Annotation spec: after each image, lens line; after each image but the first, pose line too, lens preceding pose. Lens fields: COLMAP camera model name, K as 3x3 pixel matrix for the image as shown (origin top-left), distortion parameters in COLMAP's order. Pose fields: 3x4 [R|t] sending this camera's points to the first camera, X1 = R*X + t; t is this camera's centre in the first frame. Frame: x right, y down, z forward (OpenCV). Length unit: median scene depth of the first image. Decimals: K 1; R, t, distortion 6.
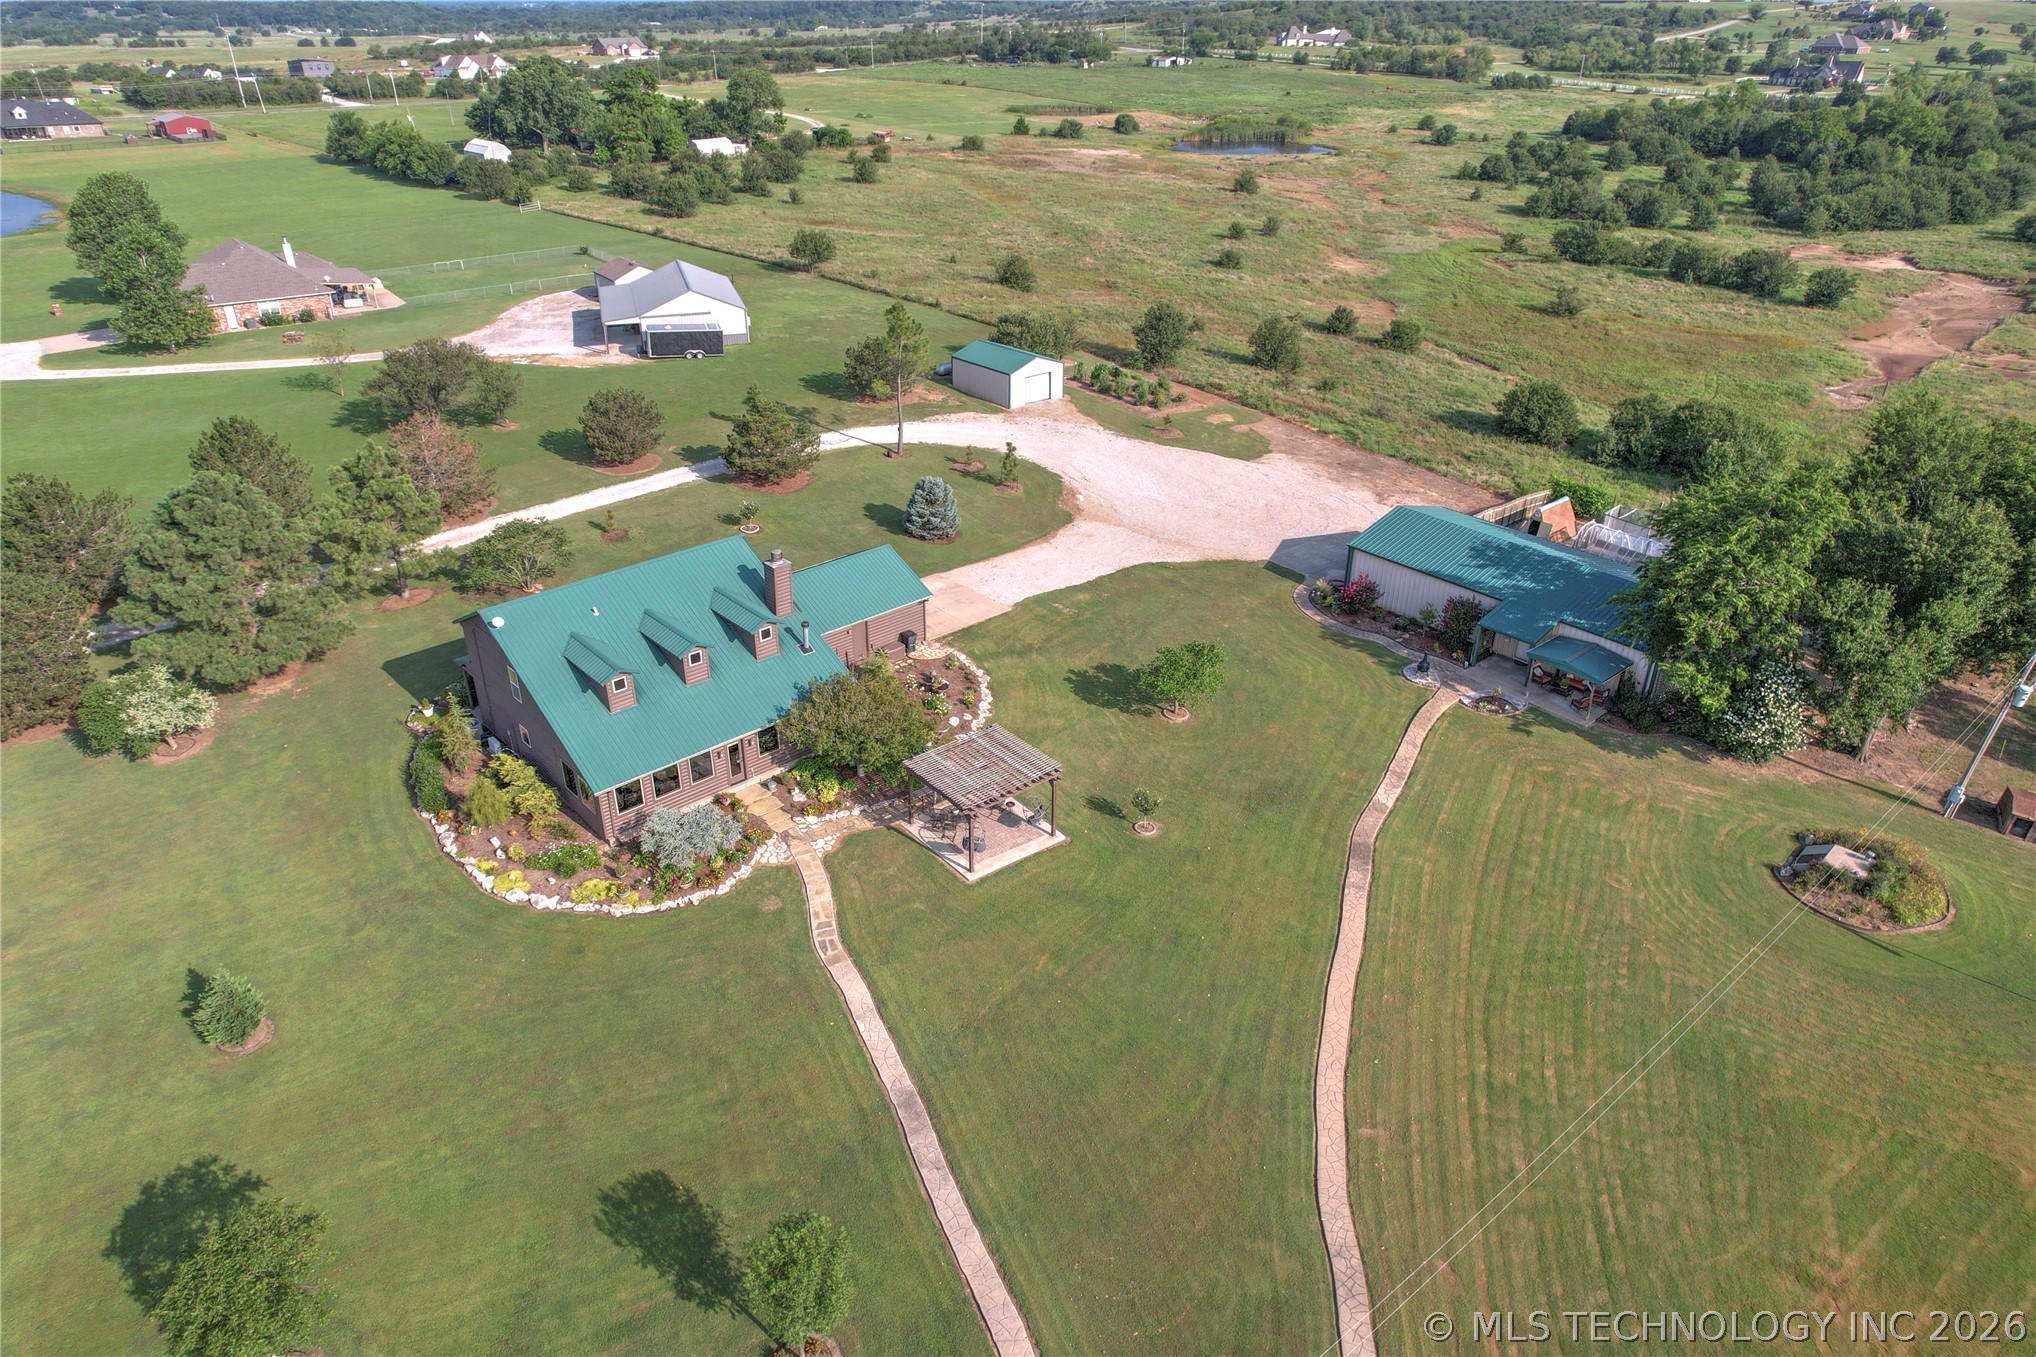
lens RADIAL K [[1304.0, 0, 1015.1], [0, 1304.0, 680.2], [0, 0, 1]] dist [-0.076014, 0.067121]
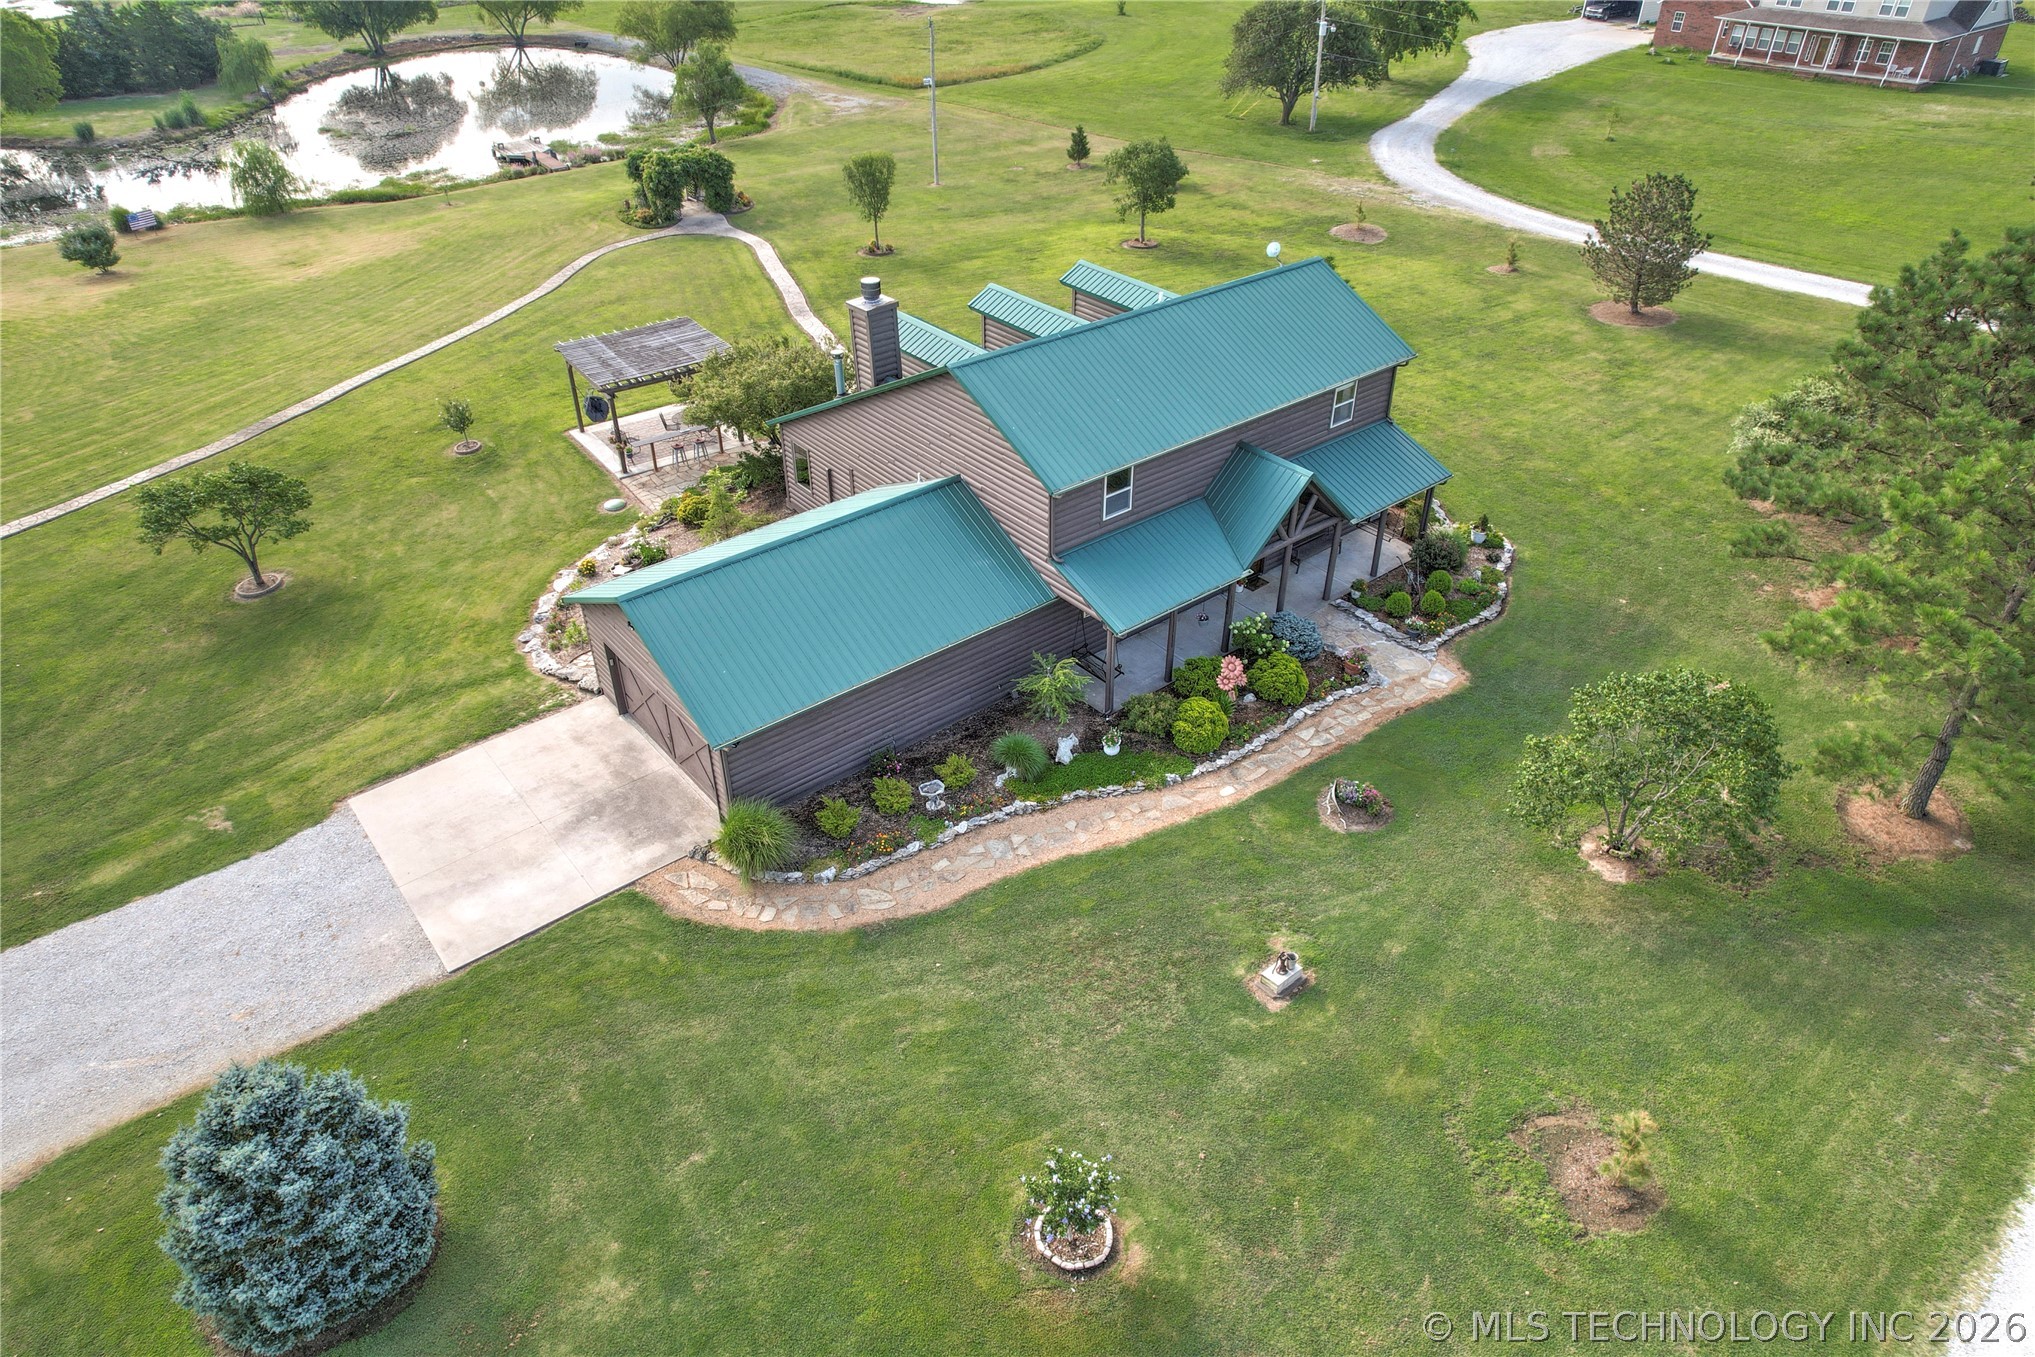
lens RADIAL K [[1303.4, 0, 1014.6], [0, 1303.4, 680.2], [0, 0, 1]] dist [-0.076014, 0.067121]
pose [[-0.998312, -0.032941, 0.047825, -0.185546], [0.027854, 0.451009, 0.892084, -0.342805], [-0.050955, 0.891911, -0.449331, 0.931331]]
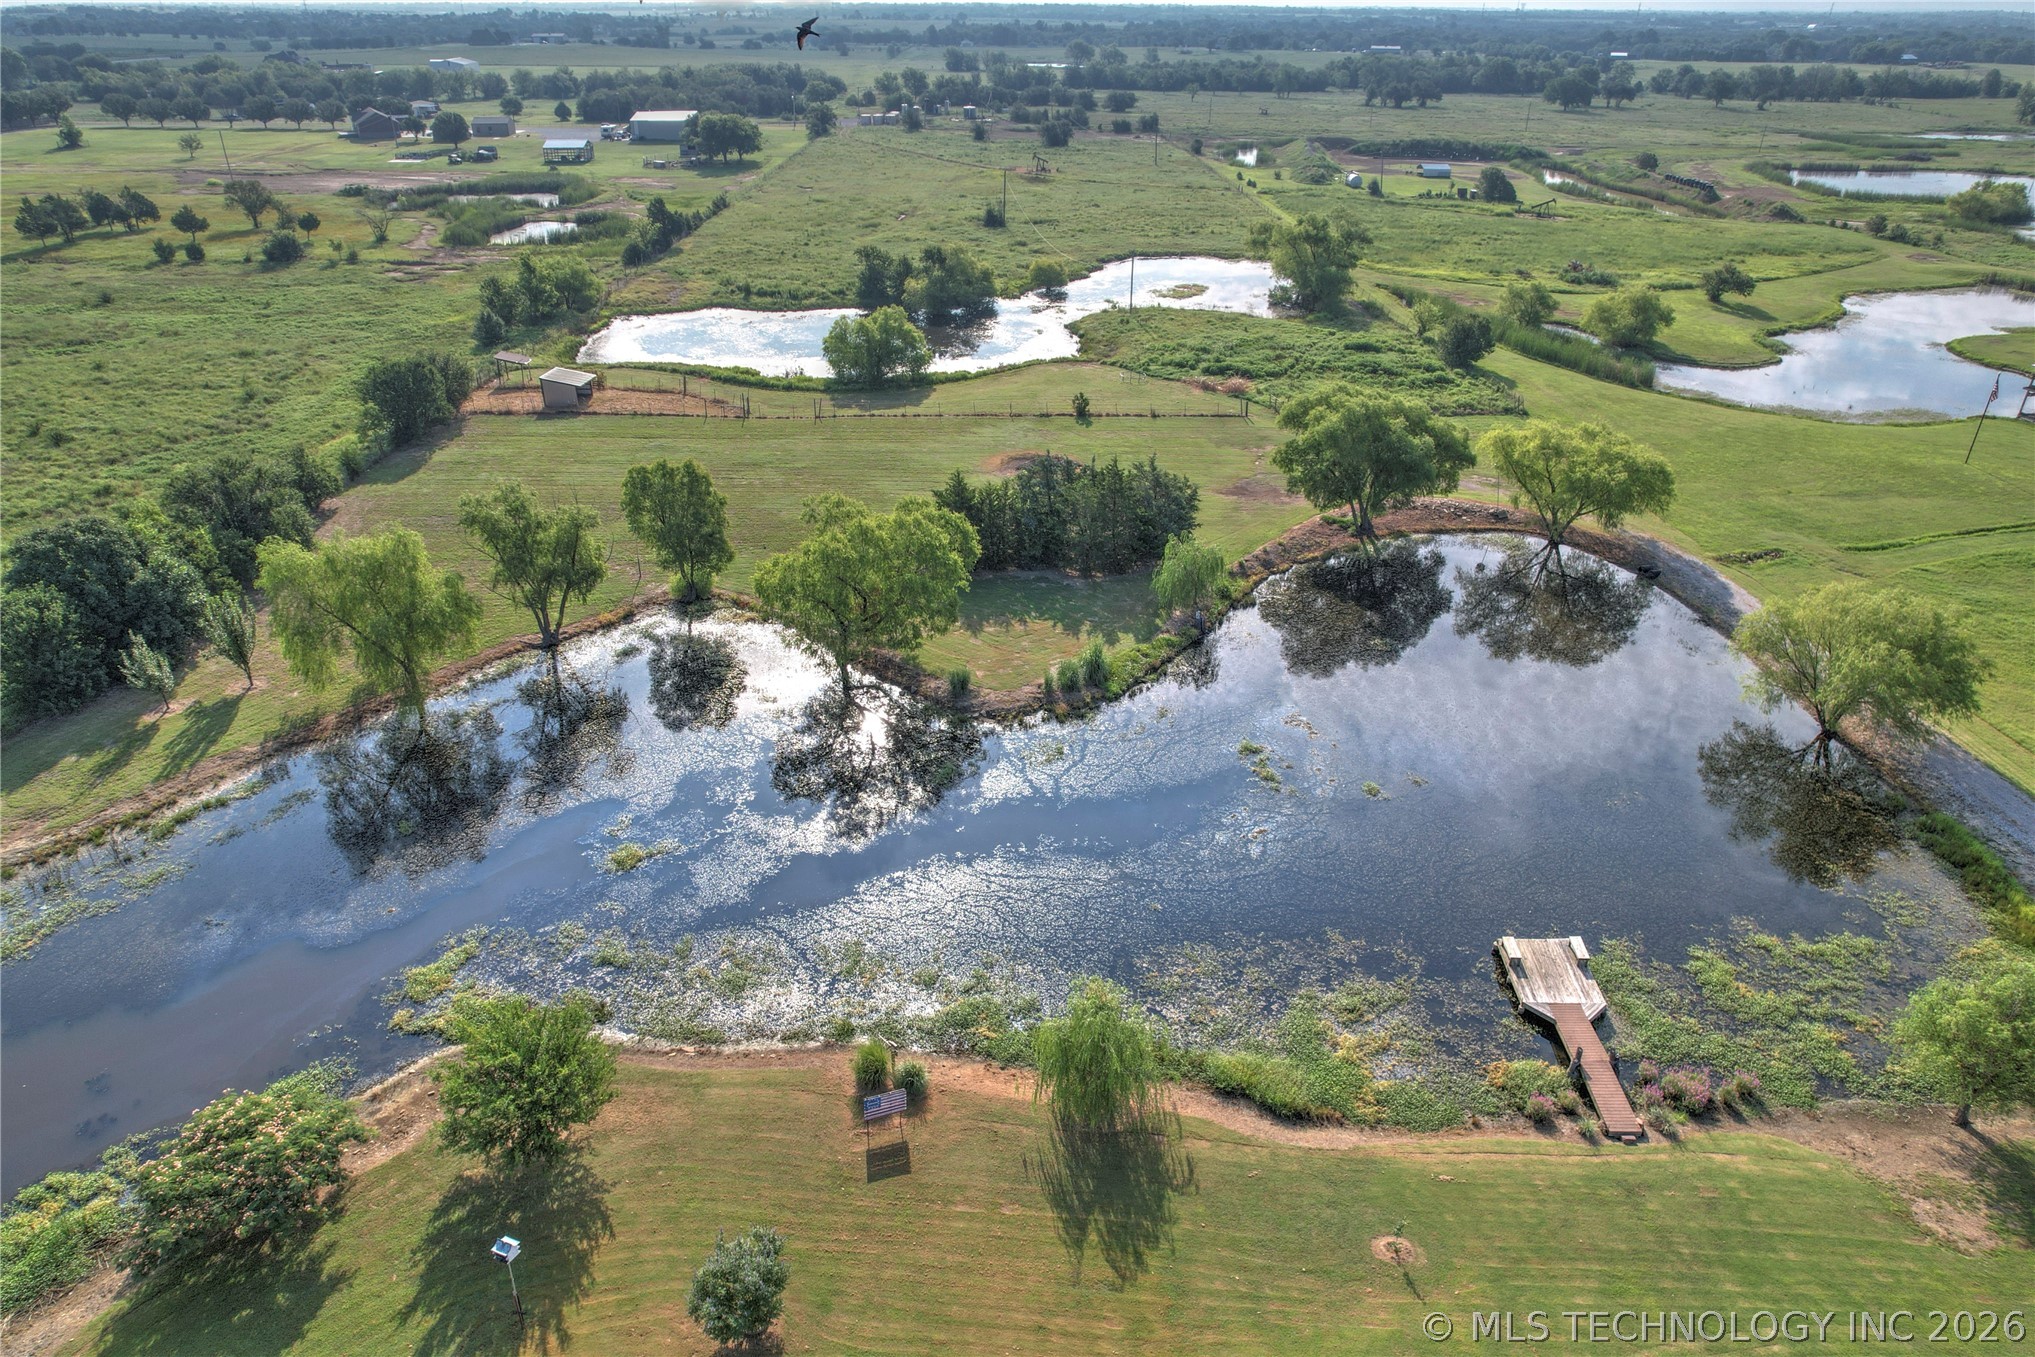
lens RADIAL K [[1303.4, 0, 1014.6], [0, 1303.4, 680.2], [0, 0, 1]] dist [-0.076014, 0.067121]
pose [[-0.745316, -0.315779, 0.587186, 0.160189], [0.307532, 0.618597, 0.723022, -0.185251], [-0.591547, 0.719459, -0.363938, 0.356964]]
